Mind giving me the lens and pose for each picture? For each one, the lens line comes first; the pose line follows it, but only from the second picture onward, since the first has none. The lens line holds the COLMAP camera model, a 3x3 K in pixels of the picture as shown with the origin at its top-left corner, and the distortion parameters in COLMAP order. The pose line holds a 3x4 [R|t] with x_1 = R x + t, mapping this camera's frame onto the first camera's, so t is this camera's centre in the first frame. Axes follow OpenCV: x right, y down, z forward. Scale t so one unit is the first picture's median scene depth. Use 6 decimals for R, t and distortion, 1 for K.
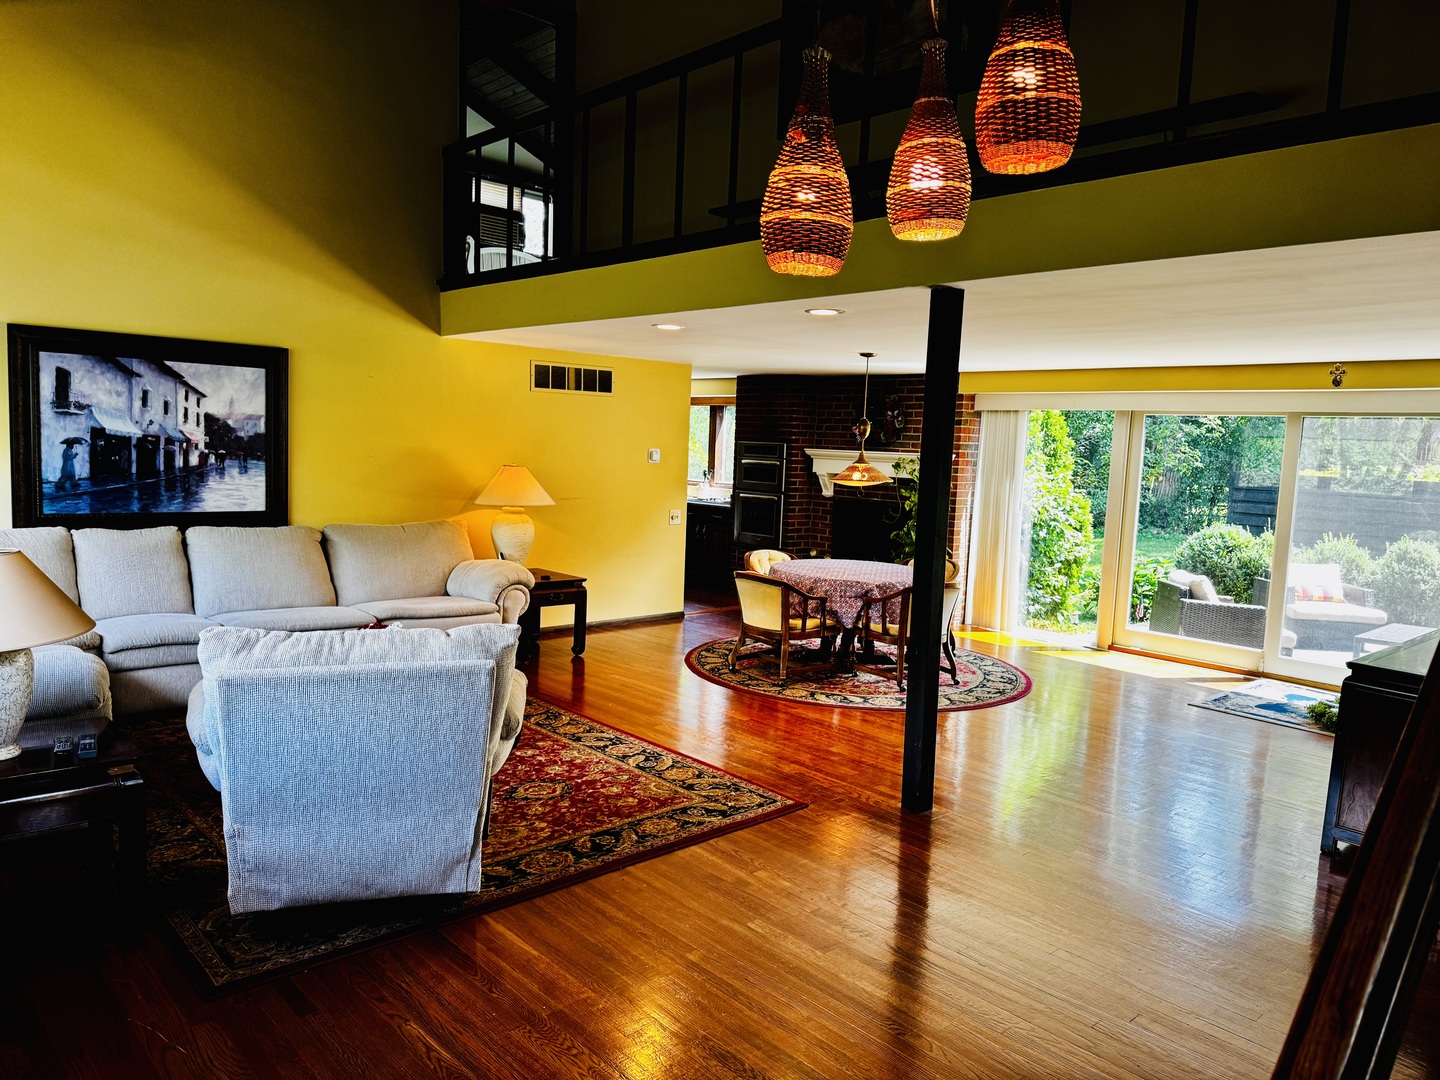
lens RADIAL K [[1009.3, 0, 726.3], [0, 1009.3, 543.6], [0, 0, 1]] dist [0.081817, -0.114244]
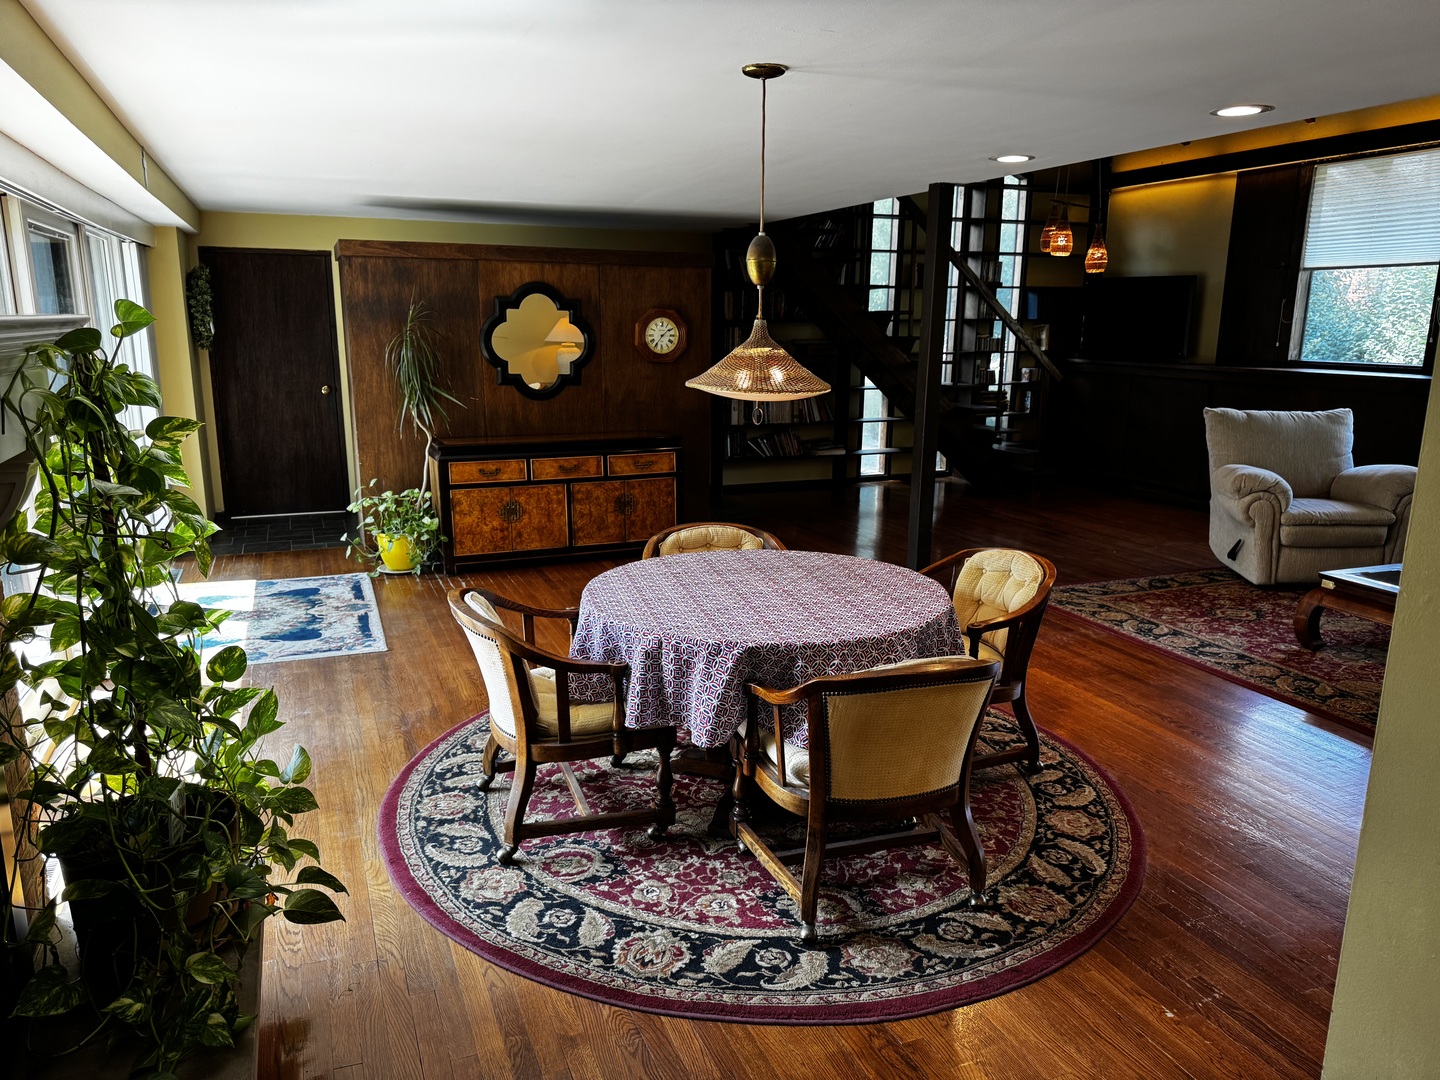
lens RADIAL K [[1009.3, 0, 726.3], [0, 1009.3, 543.6], [0, 0, 1]] dist [0.081817, -0.114244]
pose [[-0.938008, -0.125207, 0.323210, 0.001064], [-0.014068, 0.945461, 0.325431, -0.171823], [-0.346329, 0.300710, -0.888611, 1.748065]]
